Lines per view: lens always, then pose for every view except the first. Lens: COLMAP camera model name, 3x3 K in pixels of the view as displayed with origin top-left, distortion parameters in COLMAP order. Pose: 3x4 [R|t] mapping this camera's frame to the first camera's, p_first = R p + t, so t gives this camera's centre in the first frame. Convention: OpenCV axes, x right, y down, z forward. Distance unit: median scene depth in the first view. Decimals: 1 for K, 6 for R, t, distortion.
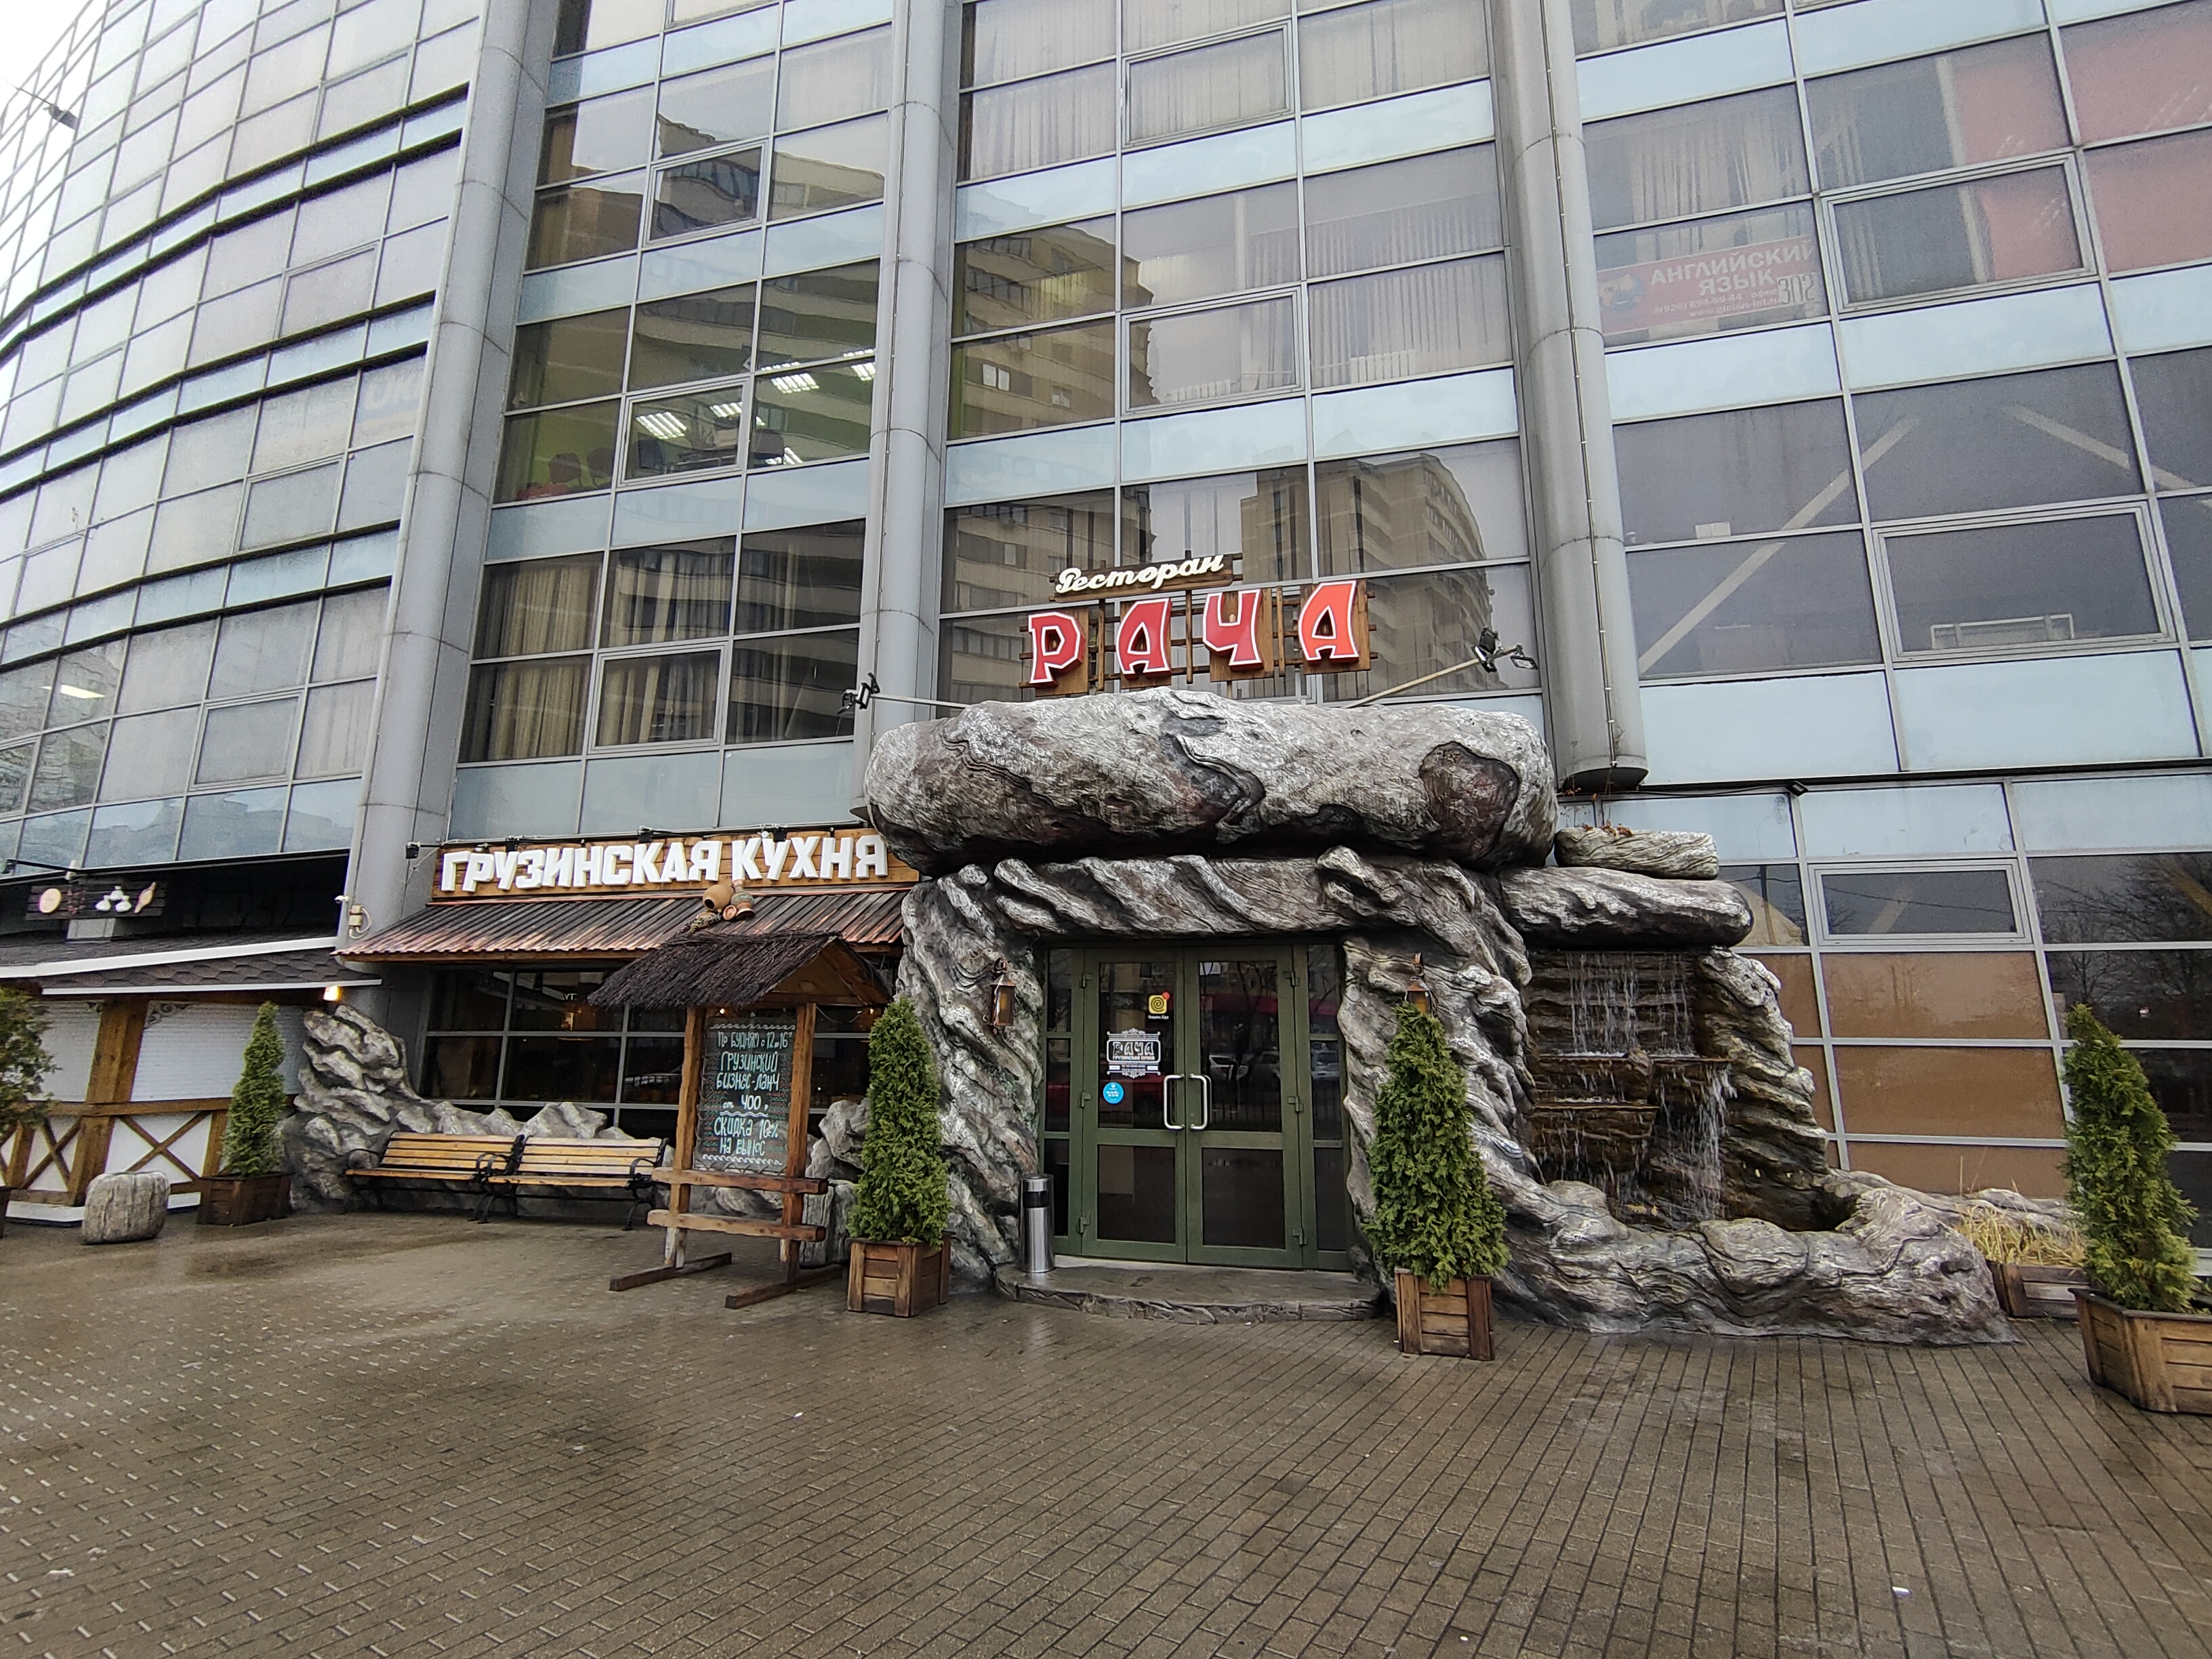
lens RADIAL K [[1038.9, 0, 1106.0], [0, 1038.9, 829.5], [0, 0, 1]] dist [0.021397, 0.000087]
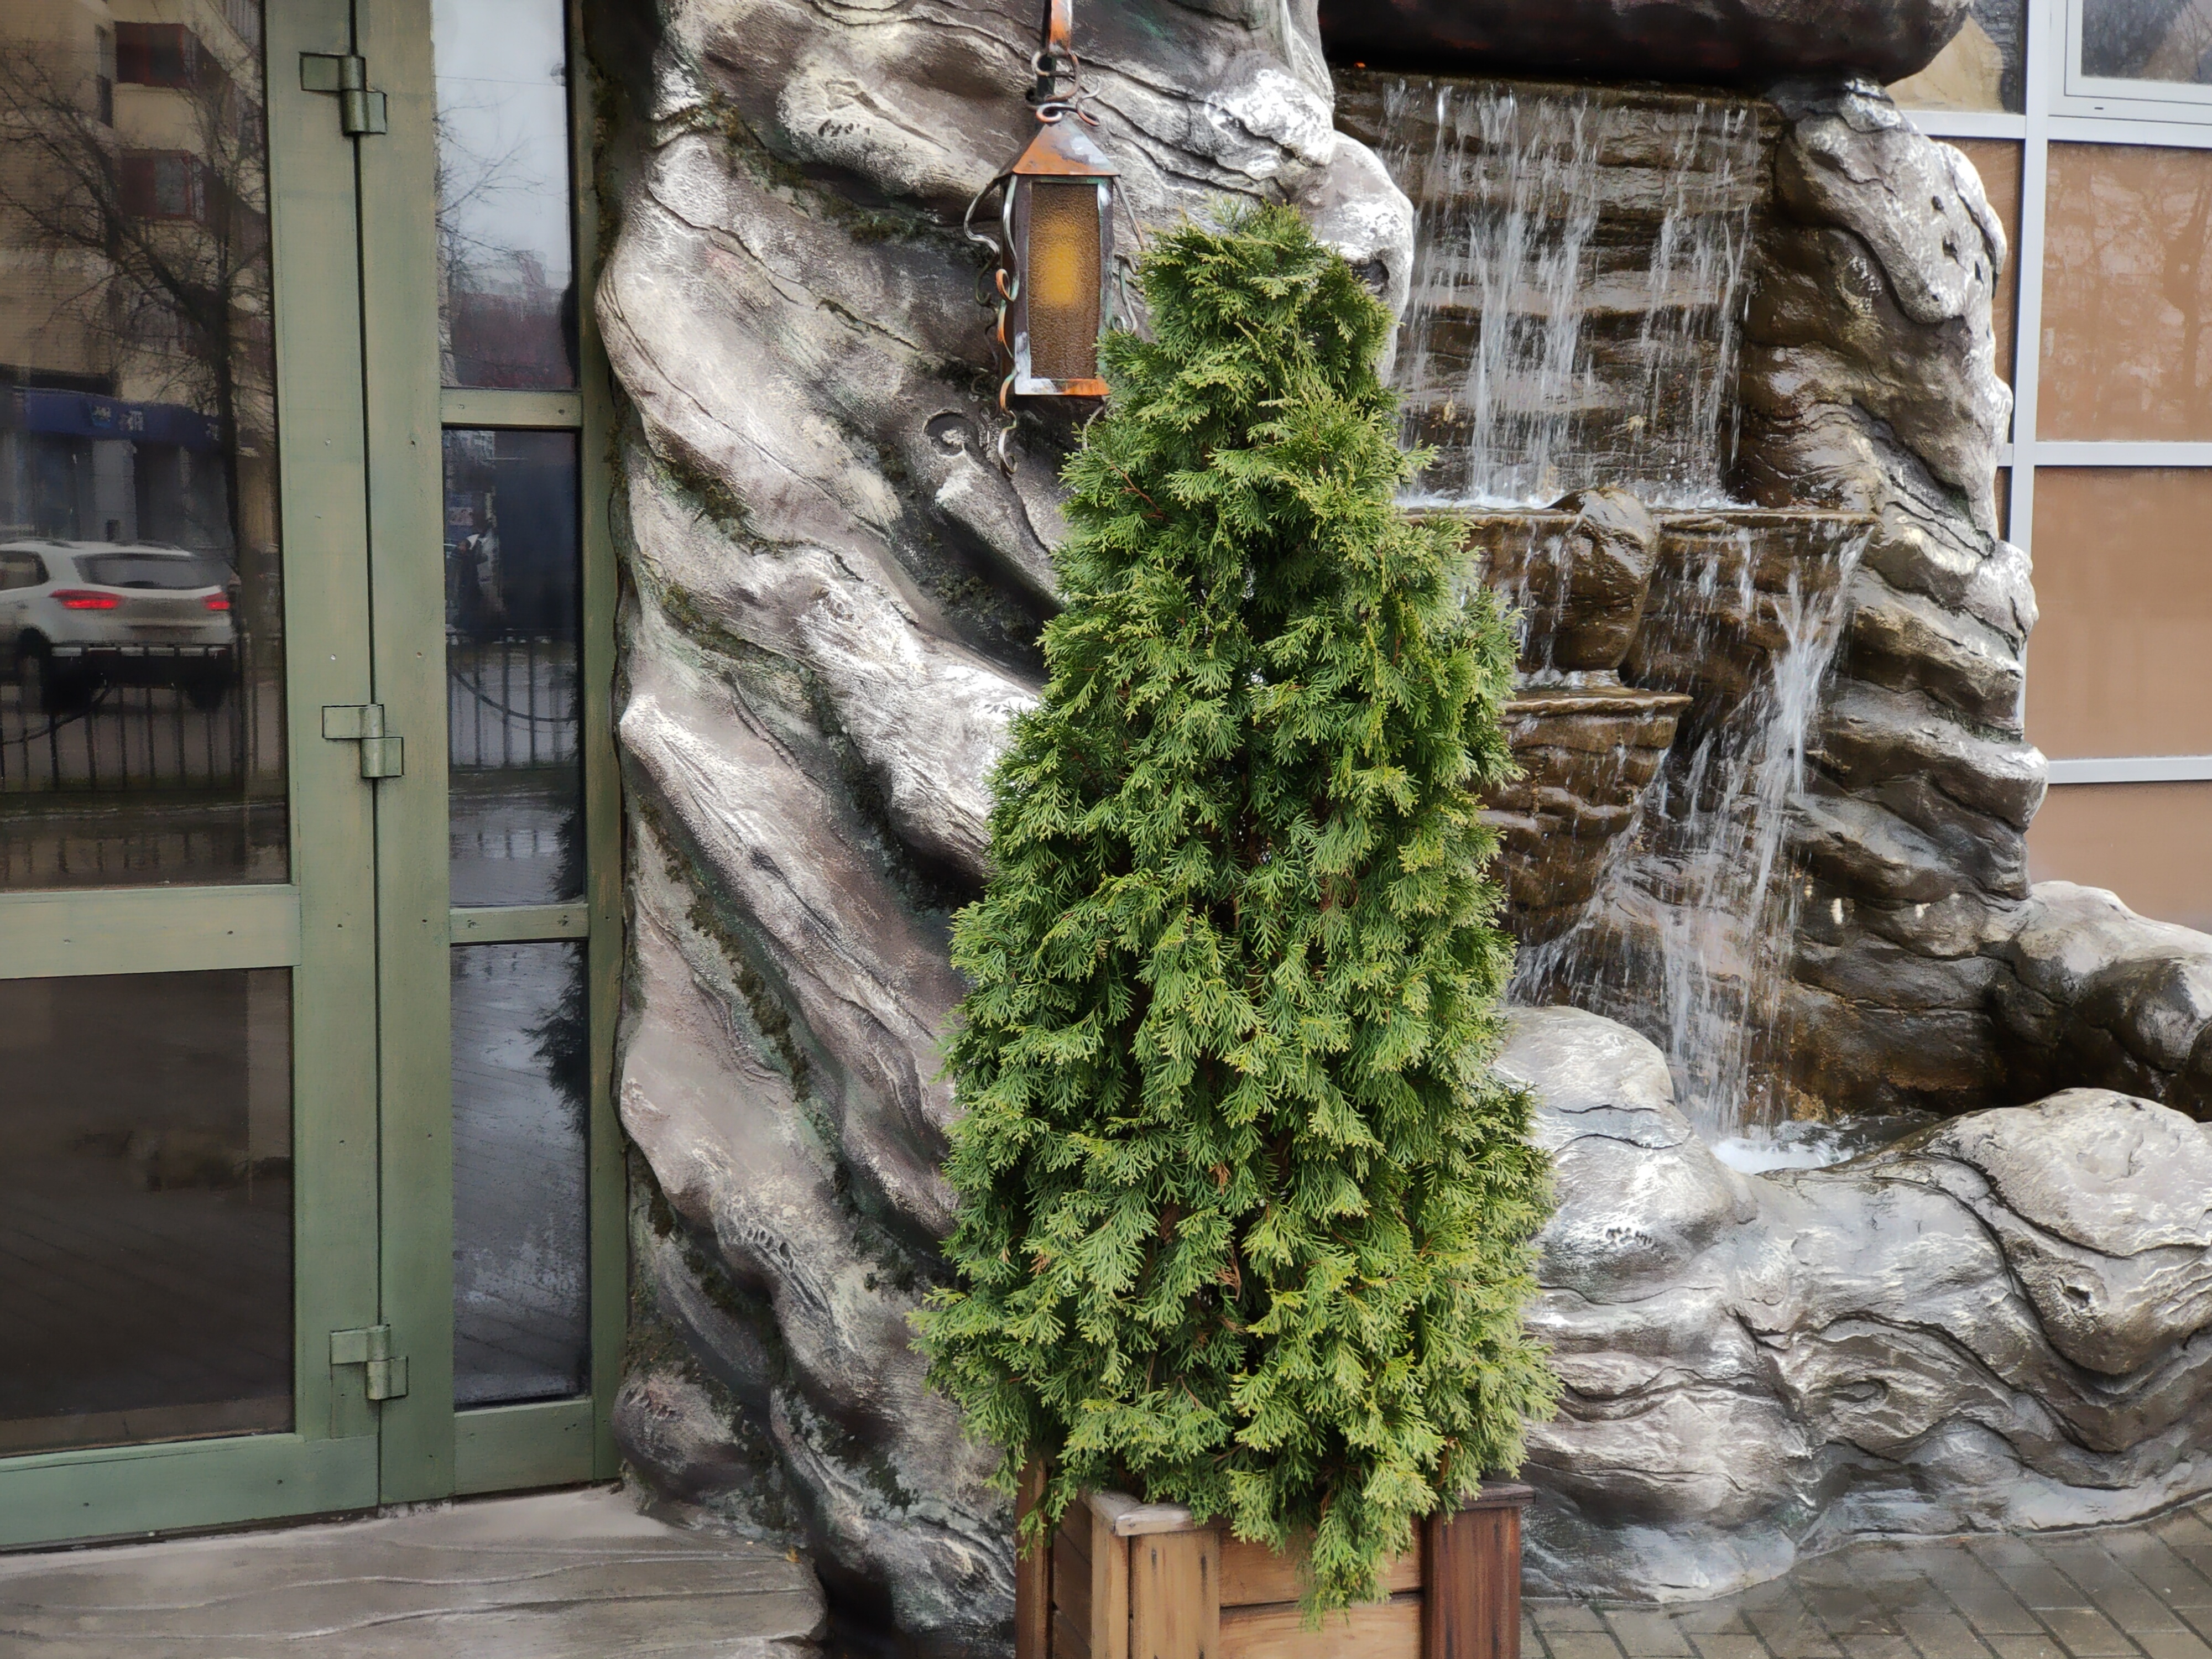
lens RADIAL K [[3506.6, 0, 1104.1], [0, 3506.6, 855.0], [0, 0, 1]] dist [-0.024931, 2.301777]
pose [[0.835149, -0.052875, 0.547477, -0.071015], [-0.109124, 0.959654, 0.259146, 0.100433], [-0.539090, -0.276168, 0.795684, 0.403836]]
